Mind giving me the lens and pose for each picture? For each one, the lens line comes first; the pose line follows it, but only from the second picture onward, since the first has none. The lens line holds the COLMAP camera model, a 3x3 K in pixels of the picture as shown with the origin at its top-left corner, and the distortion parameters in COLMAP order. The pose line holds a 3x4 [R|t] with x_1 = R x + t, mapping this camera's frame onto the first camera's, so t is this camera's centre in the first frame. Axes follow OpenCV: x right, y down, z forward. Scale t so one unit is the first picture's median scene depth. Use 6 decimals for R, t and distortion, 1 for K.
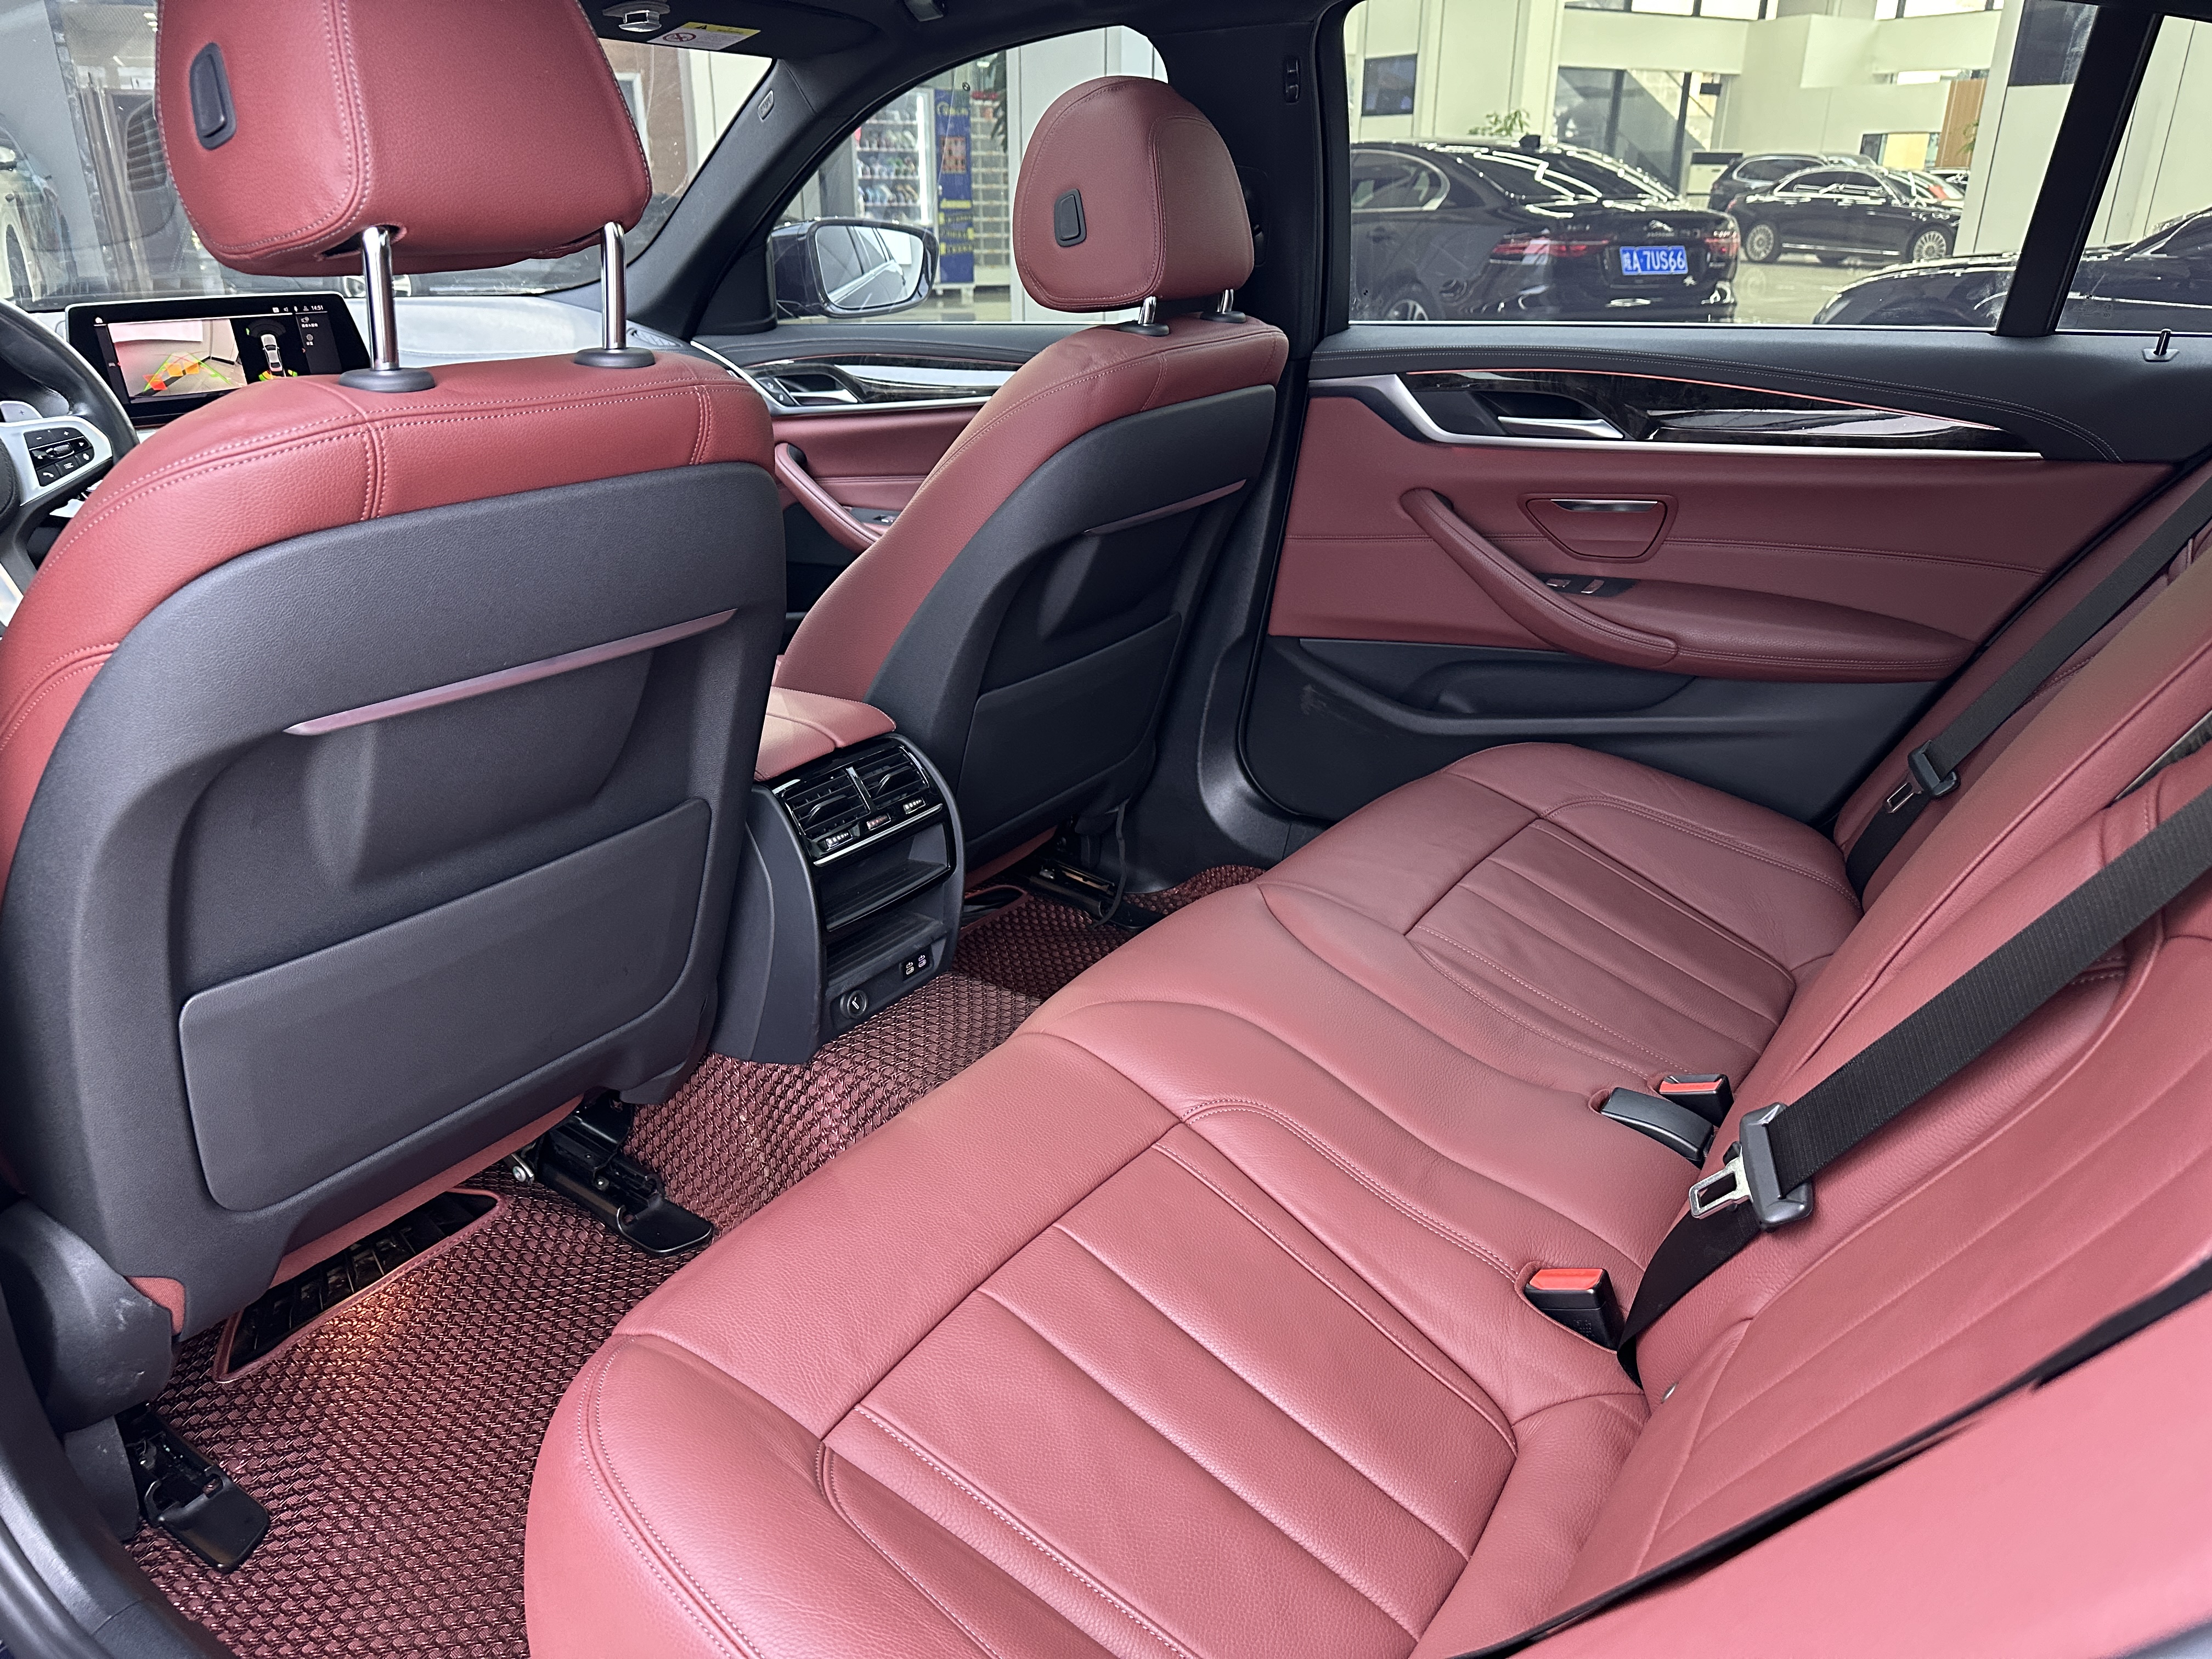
lens RADIAL K [[1583.4, 0, 1114.4], [0, 1583.4, 836.8], [0, 0, 1]] dist [0.041585, -0.061374]
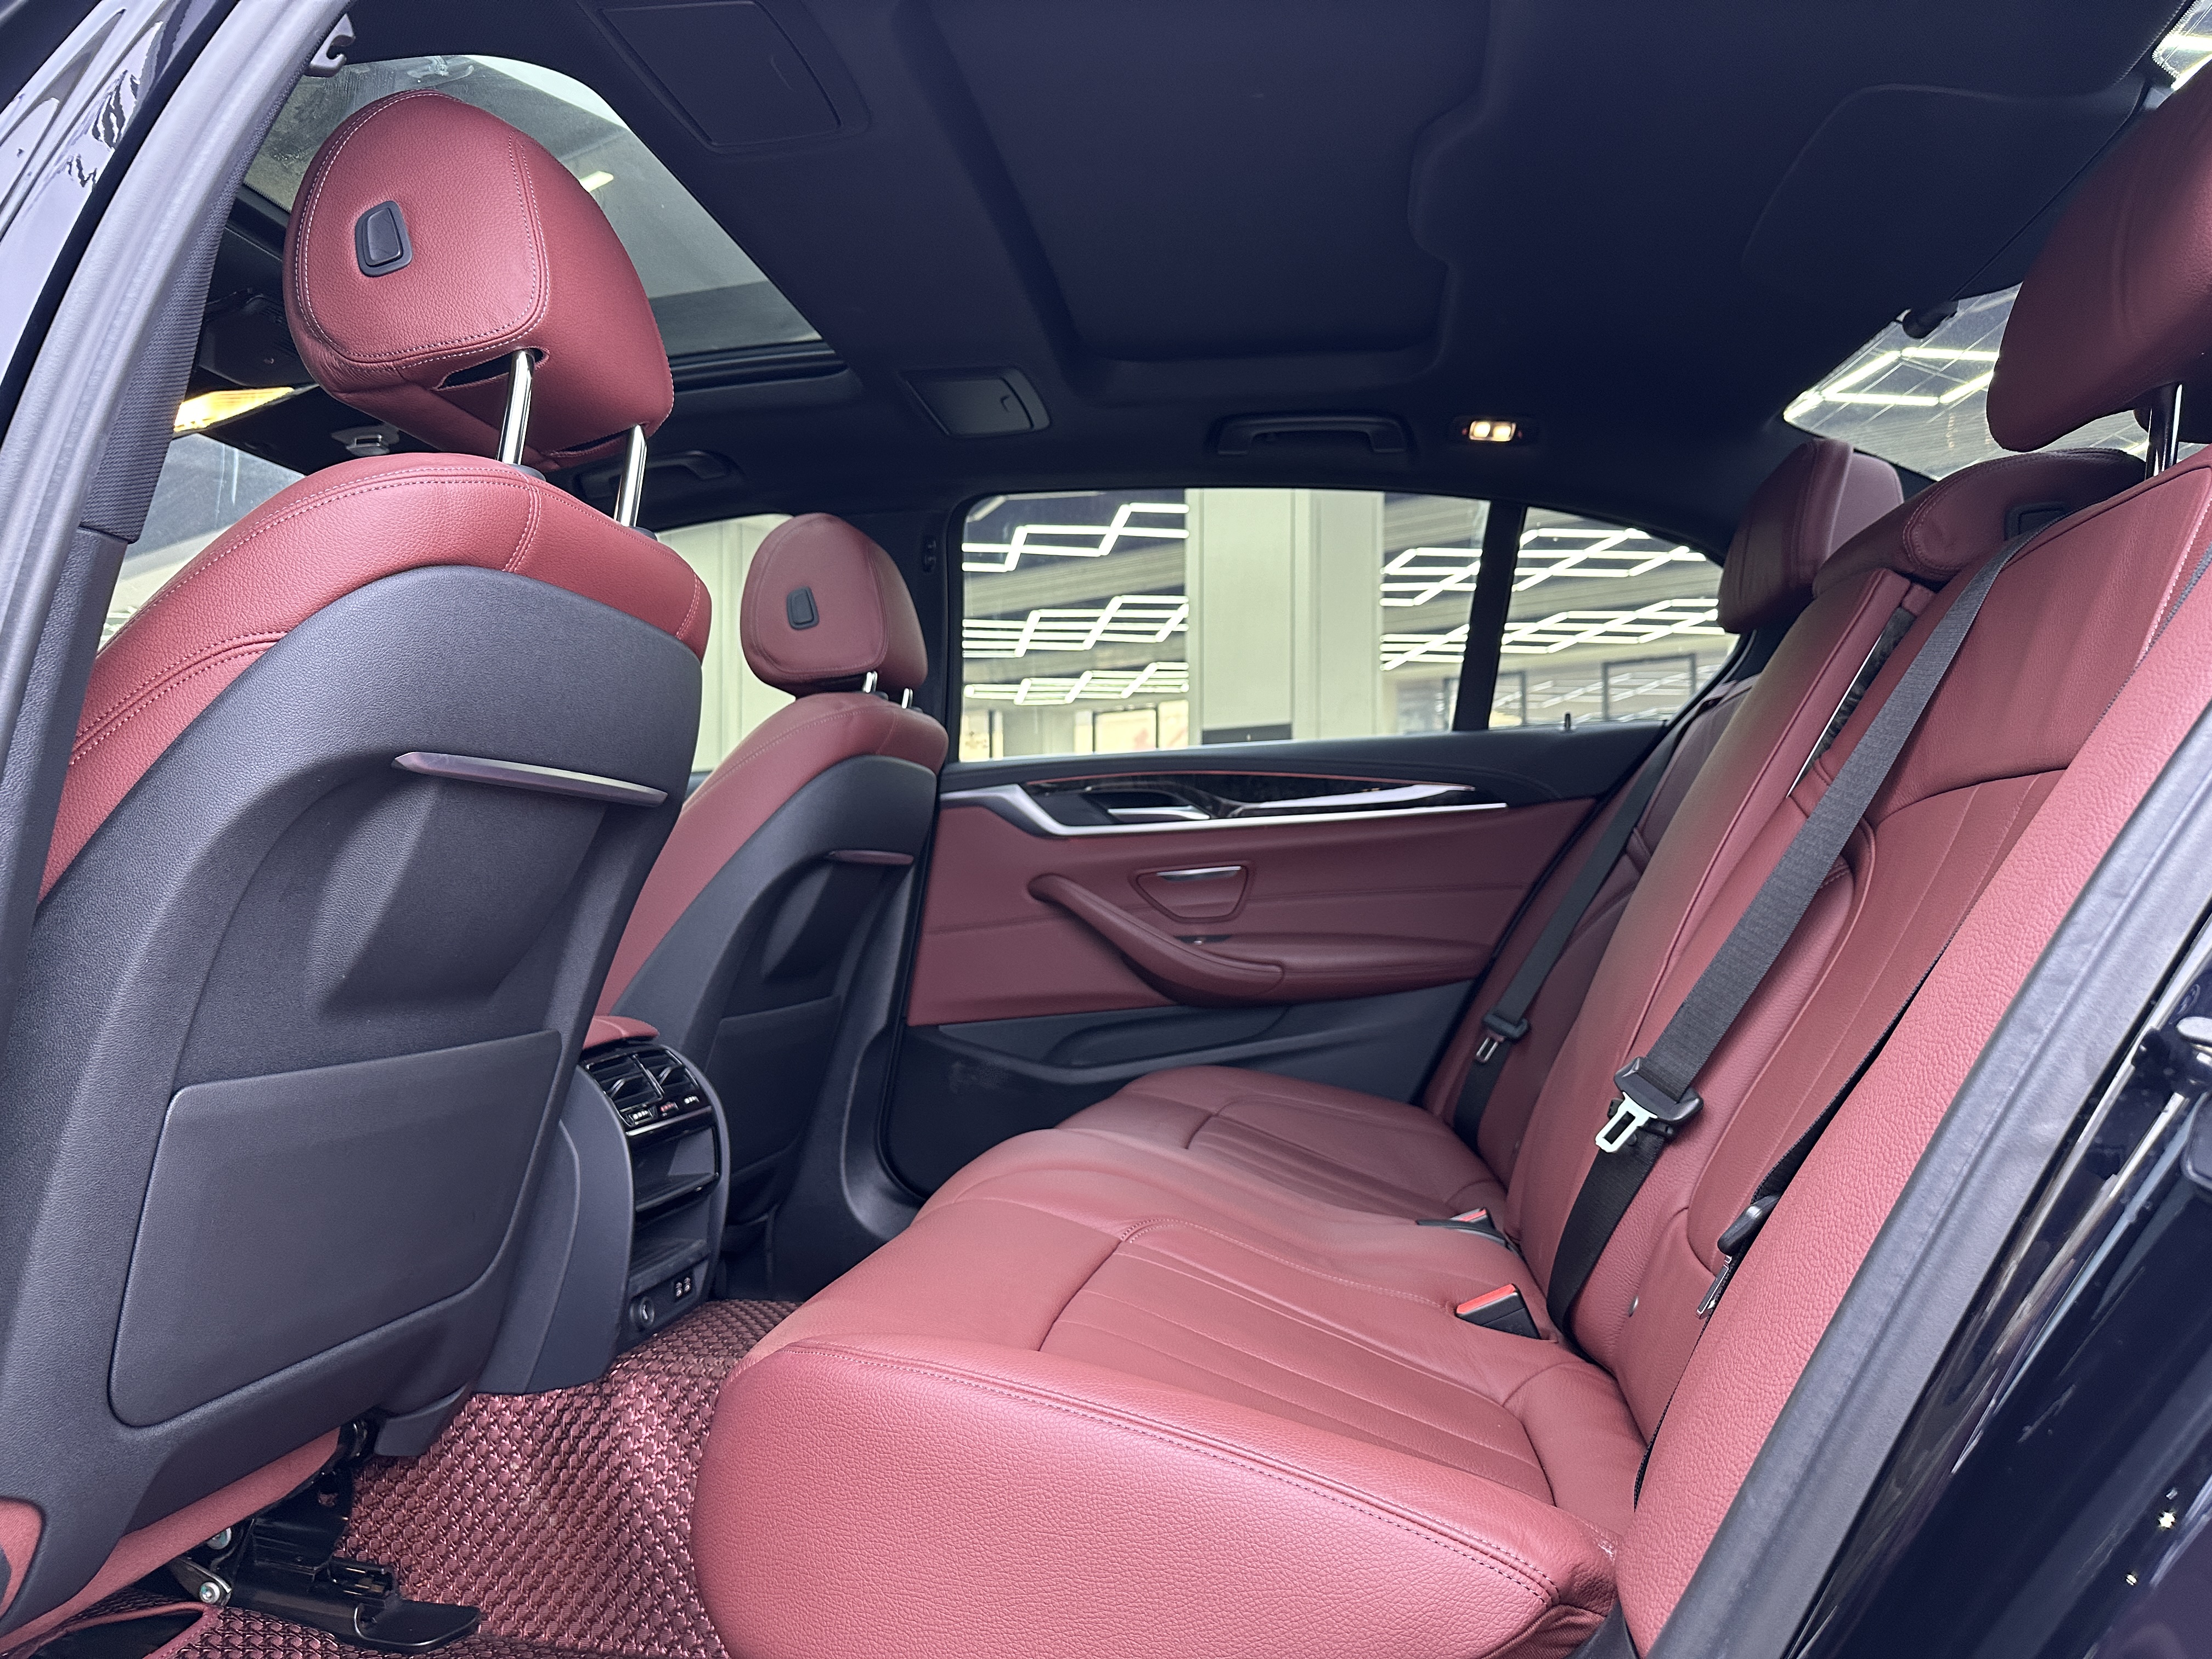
lens RADIAL K [[1561.8, 0, 1110.9], [0, 1561.8, 803.3], [0, 0, 1]] dist [0.104622, -0.180667]
pose [[0.910473, 0.013667, 0.413343, -0.287593], [0.166545, 0.902714, -0.396699, 0.237475], [-0.378553, 0.430024, 0.819620, 0.010914]]
